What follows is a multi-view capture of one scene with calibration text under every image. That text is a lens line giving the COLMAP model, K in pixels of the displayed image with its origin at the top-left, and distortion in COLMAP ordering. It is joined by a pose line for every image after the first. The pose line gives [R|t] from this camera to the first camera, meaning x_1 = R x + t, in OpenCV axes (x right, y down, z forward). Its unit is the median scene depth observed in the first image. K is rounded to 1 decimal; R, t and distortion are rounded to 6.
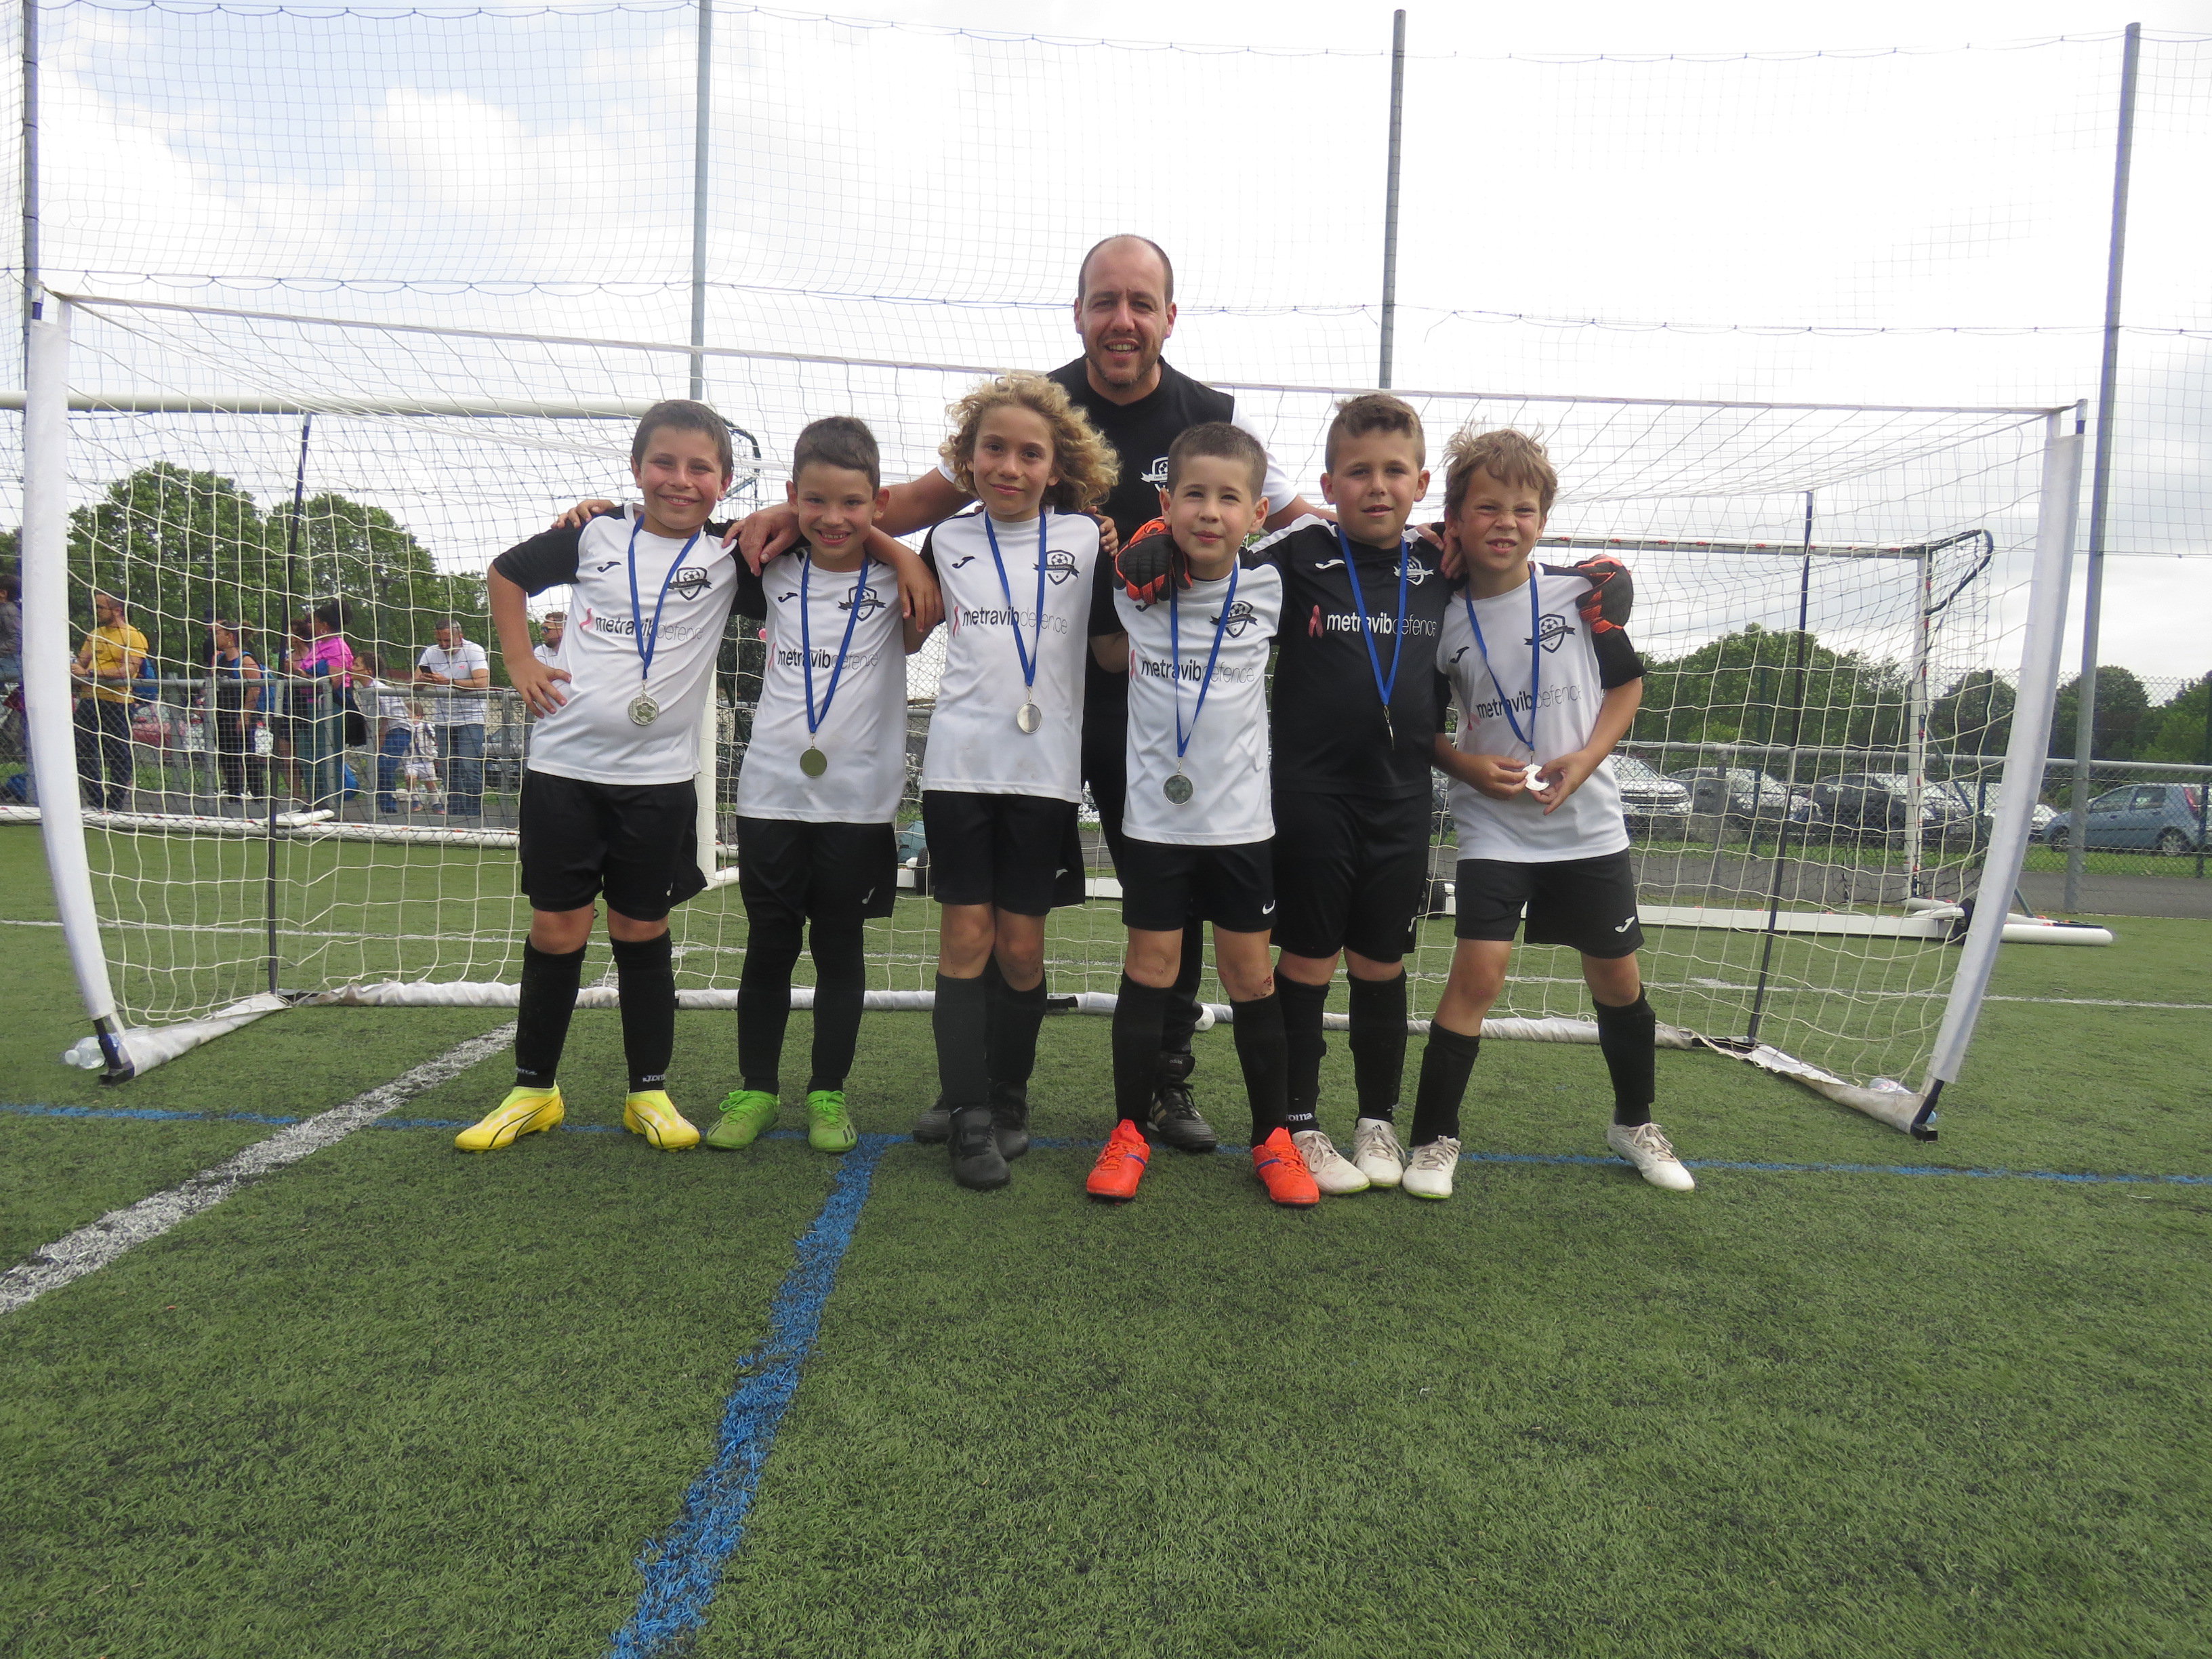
lens RADIAL K [[1481.6, 0, 1107.5], [0, 1481.6, 829.1], [0, 0, 1]] dist [-0.001328, -0.002563]
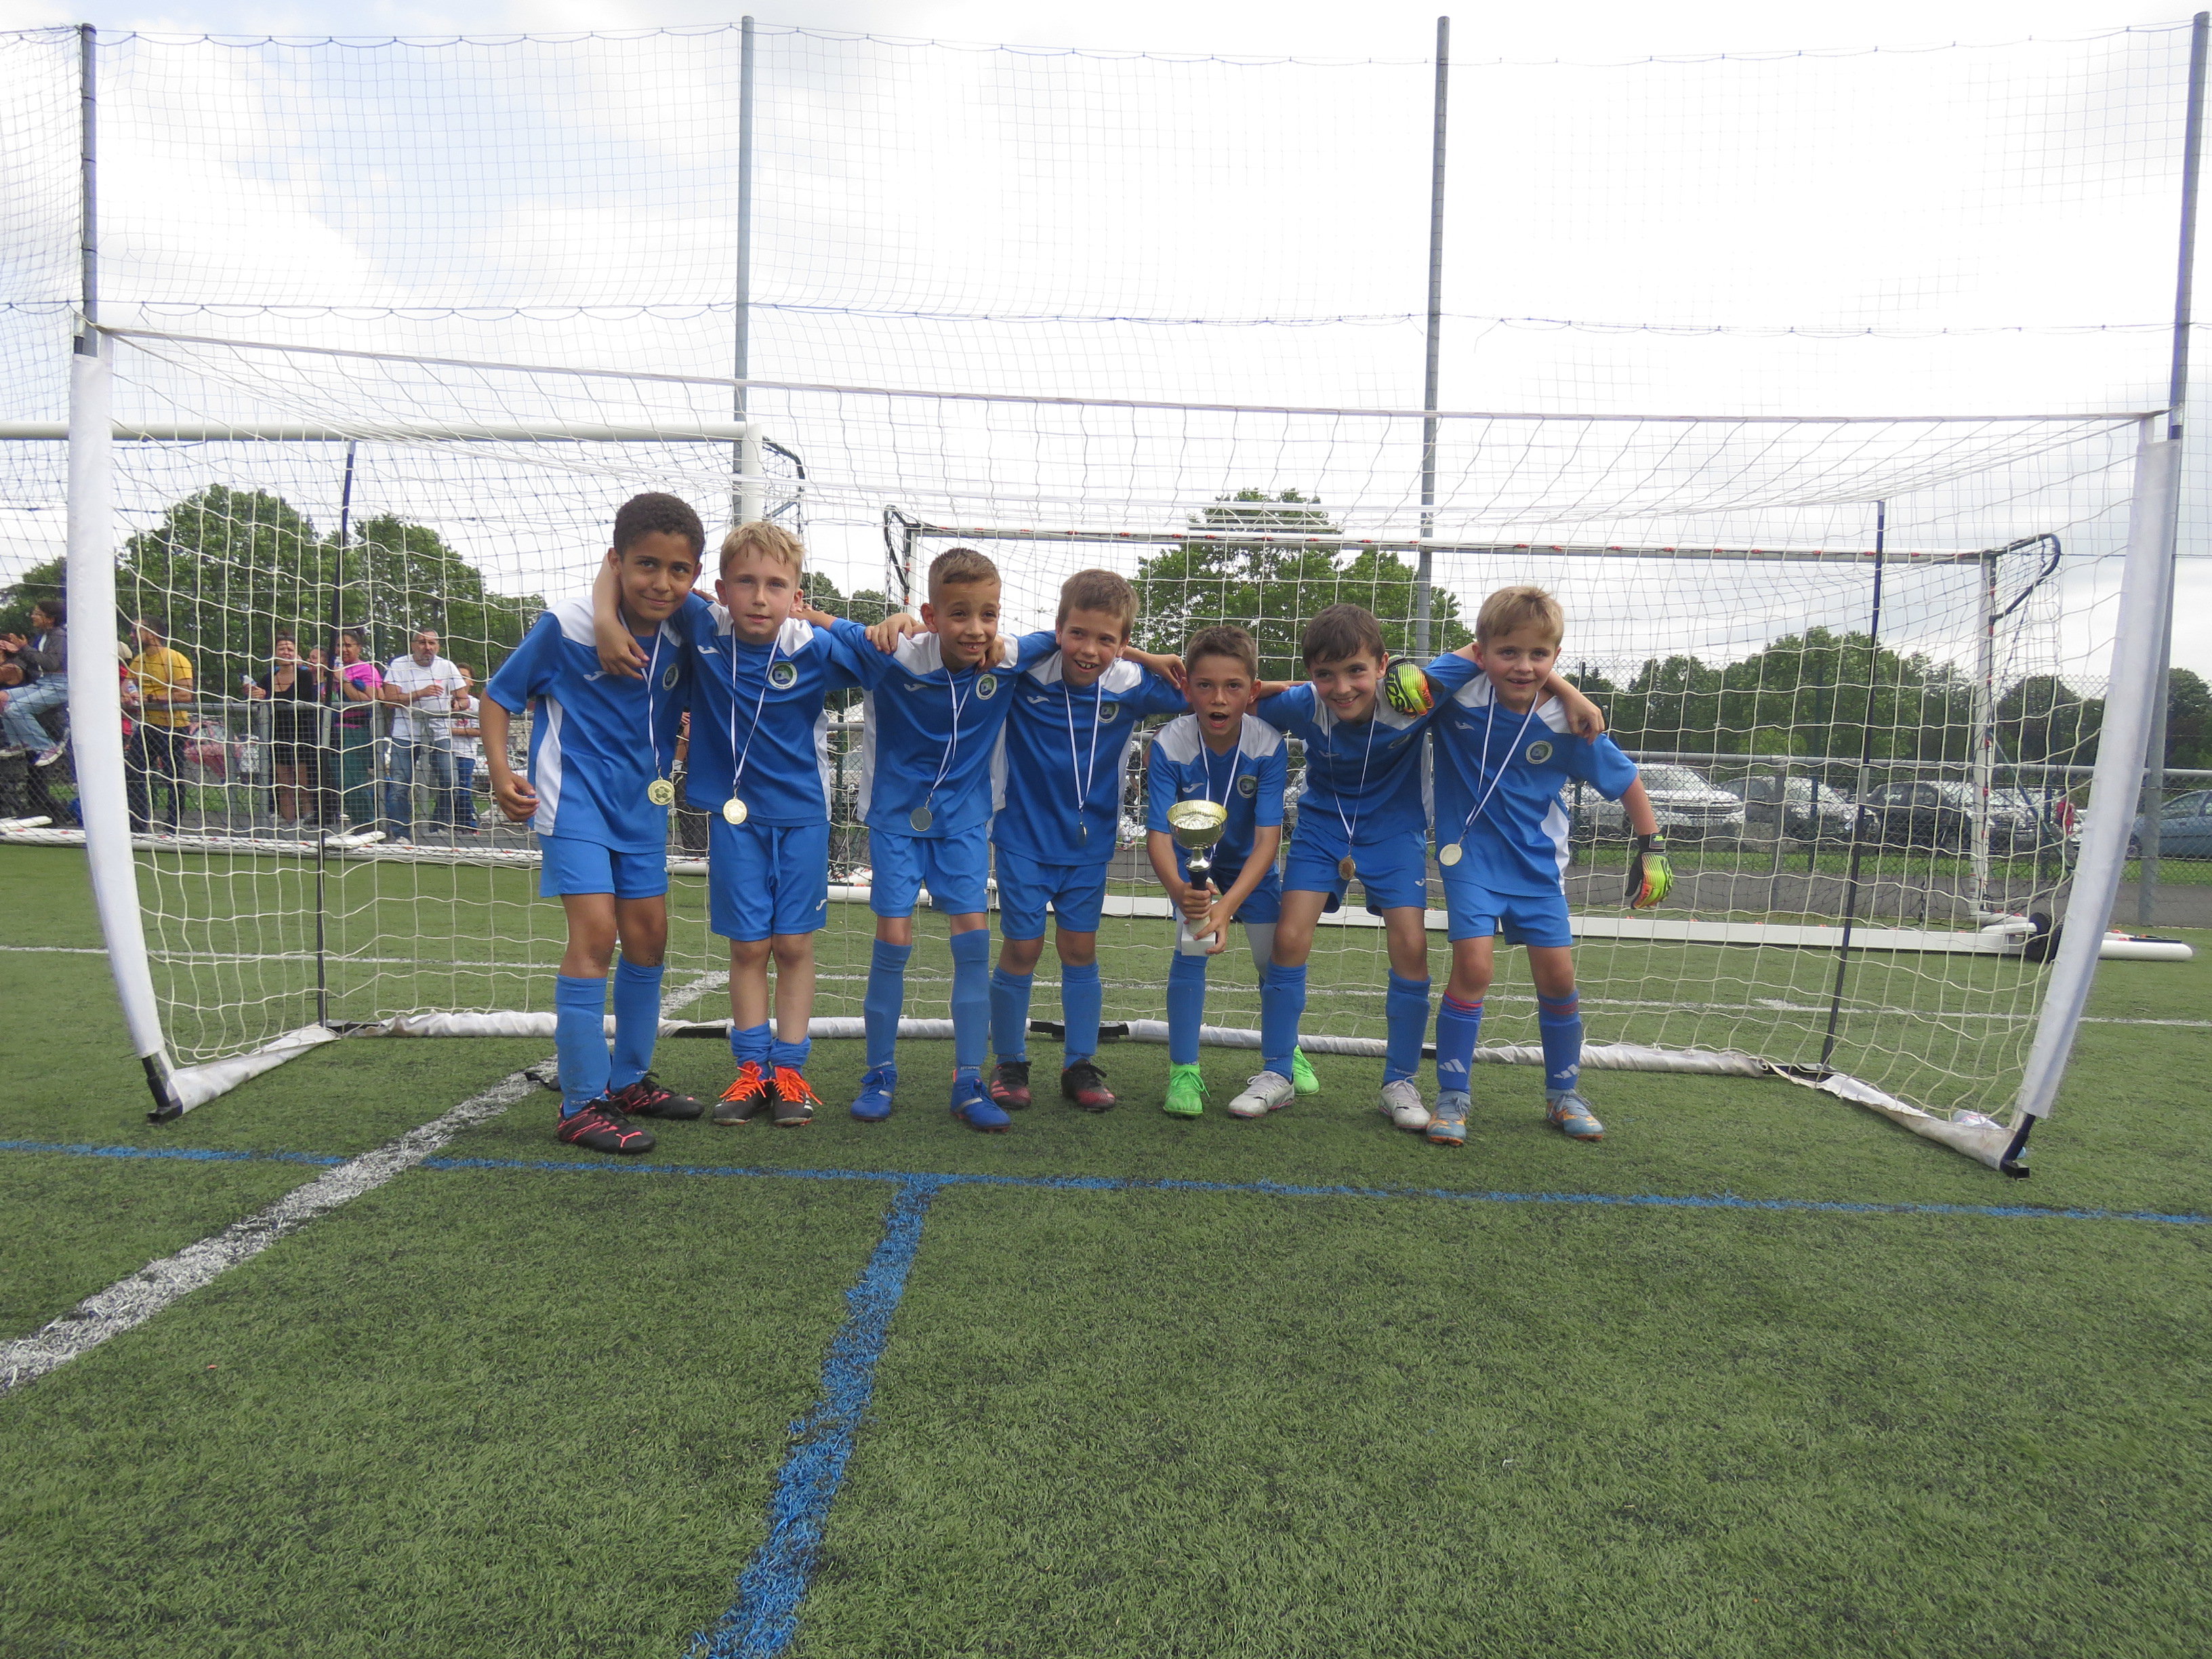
lens RADIAL K [[1479.7, 0, 1105.4], [0, 1479.7, 830.3], [0, 0, 1]] dist [-0.000406, -0.002475]
pose [[0.999529, -0.006688, -0.029964, -0.012359], [0.006495, 0.999957, -0.006550, -0.021270], [0.030006, 0.006352, 0.999530, 0.041758]]
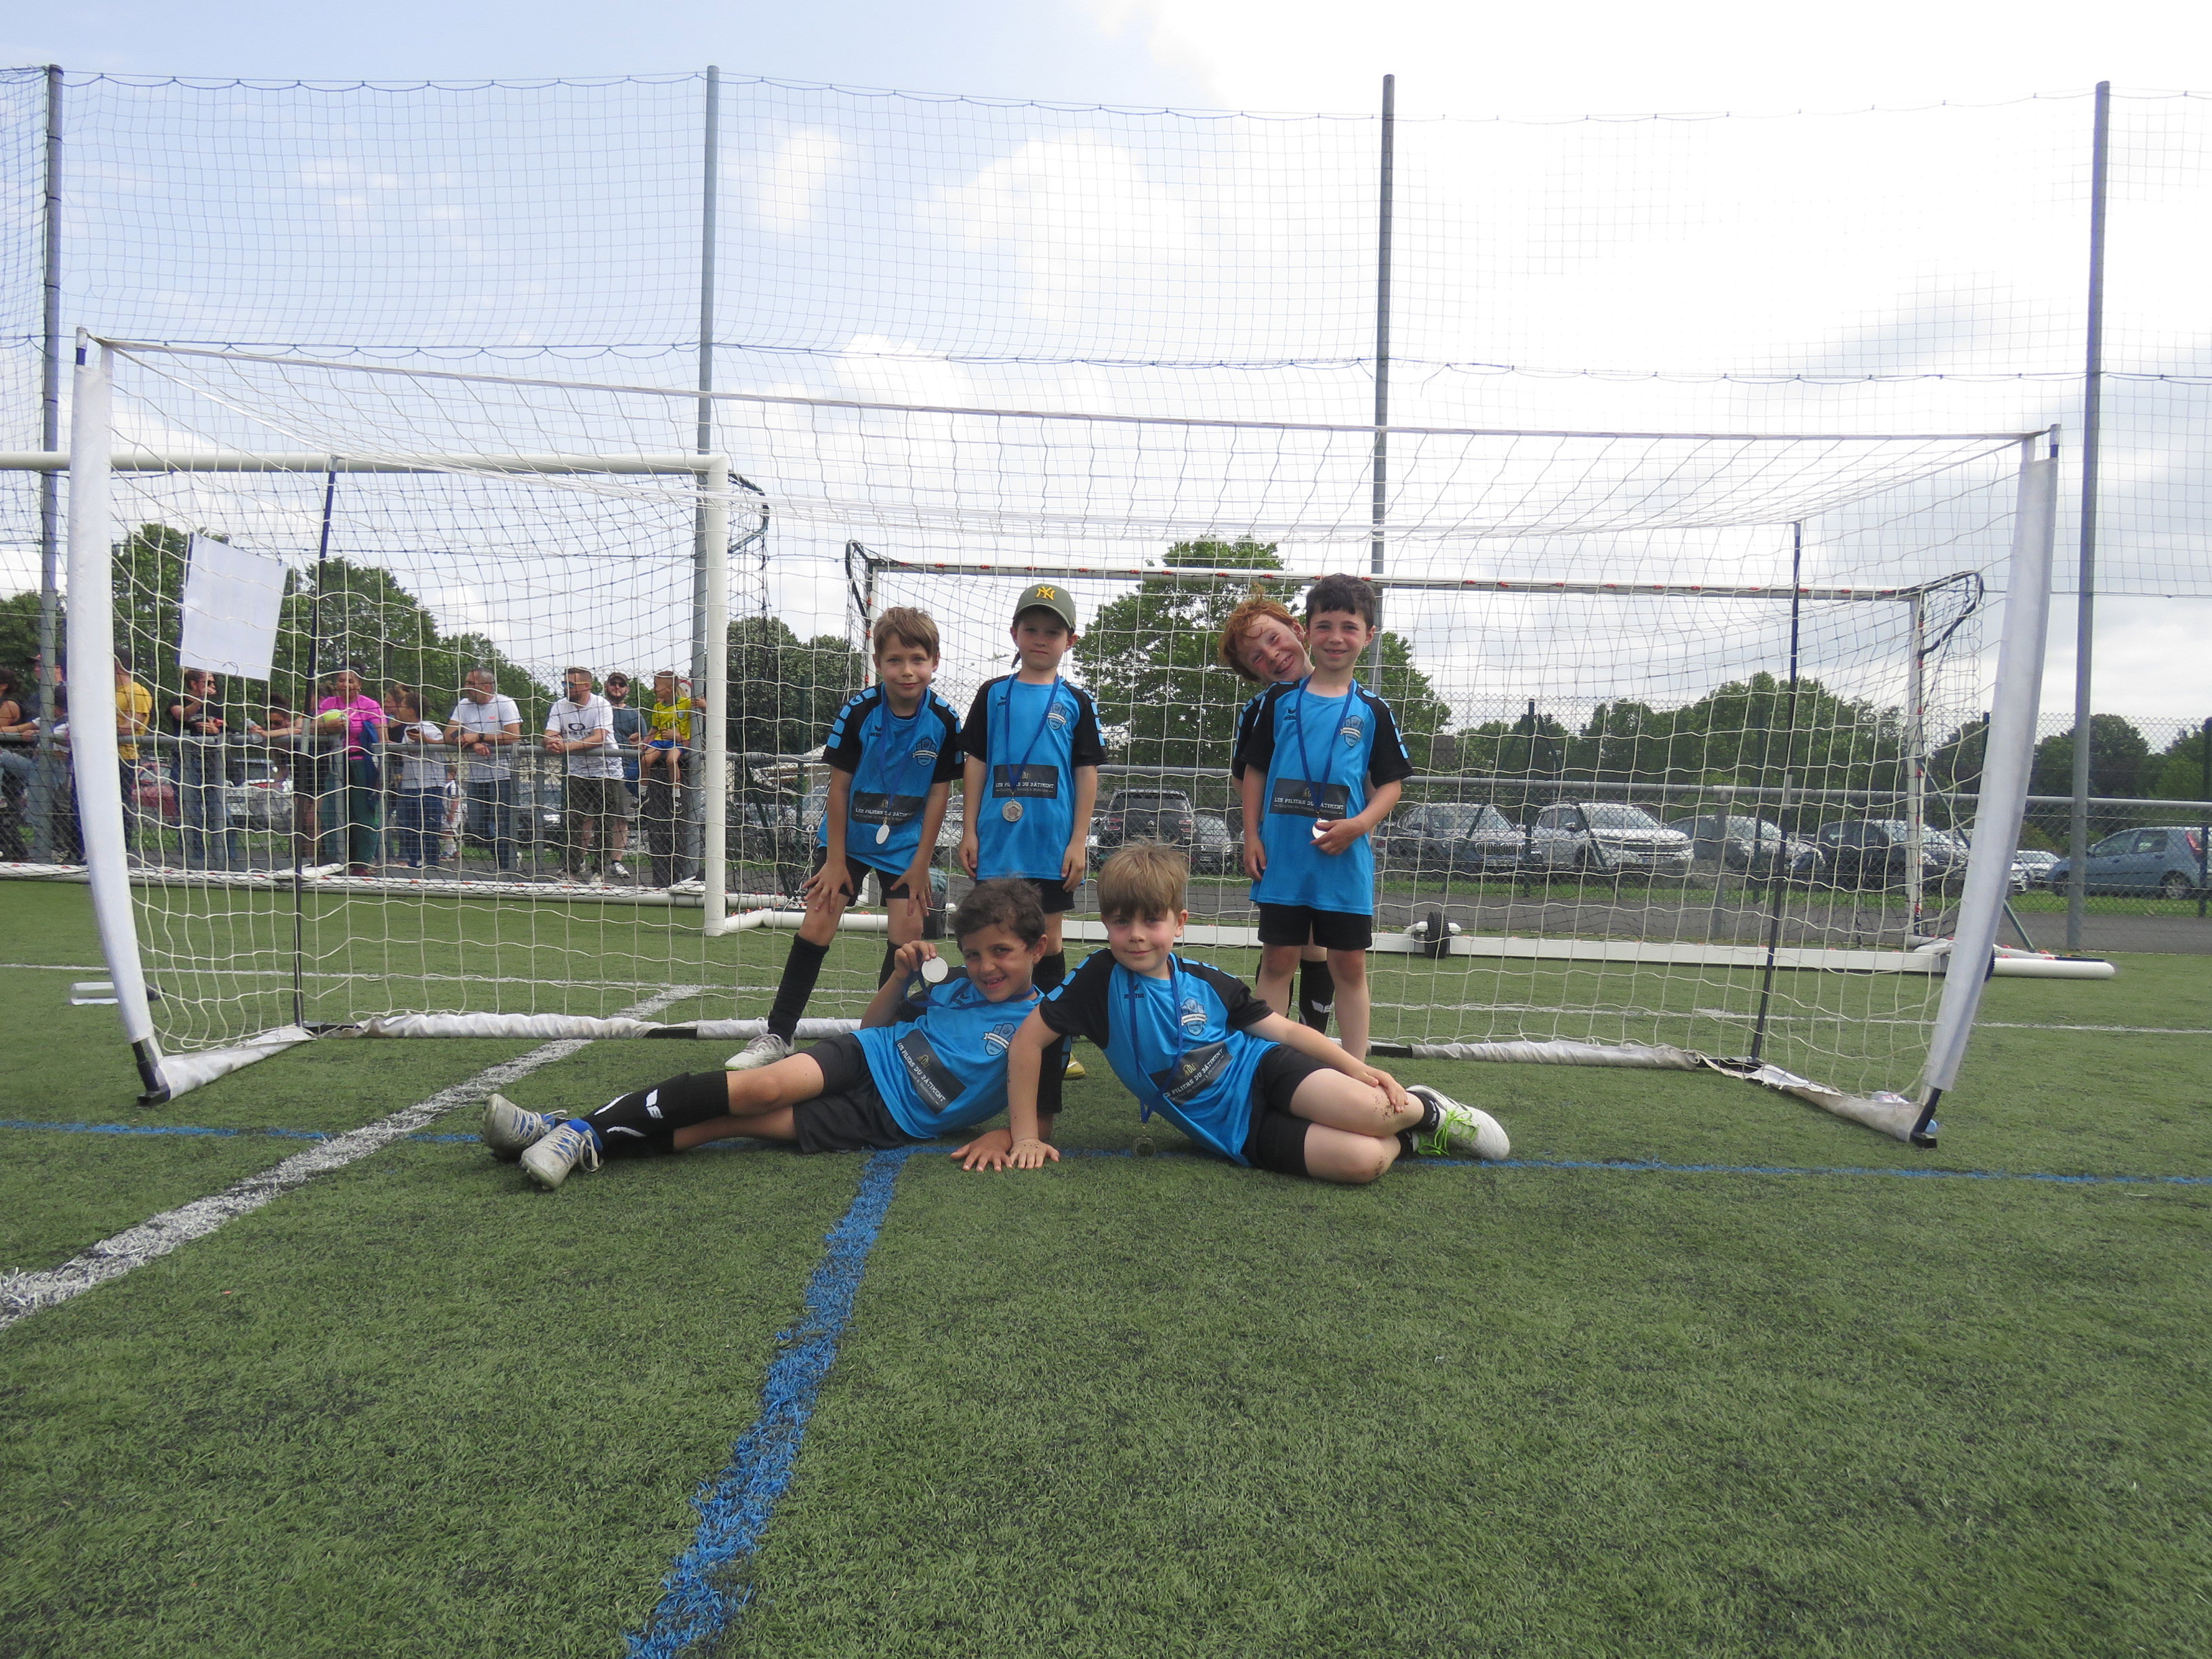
lens RADIAL K [[1487.0, 0, 1106.6], [0, 1487.0, 832.7], [0, 0, 1]] dist [0.002580, -0.005590]
pose [[0.999954, -0.009601, -0.000666, -0.014248], [0.009569, 0.999214, -0.038469, 0.049164], [0.001035, 0.038461, 0.999260, -0.053329]]
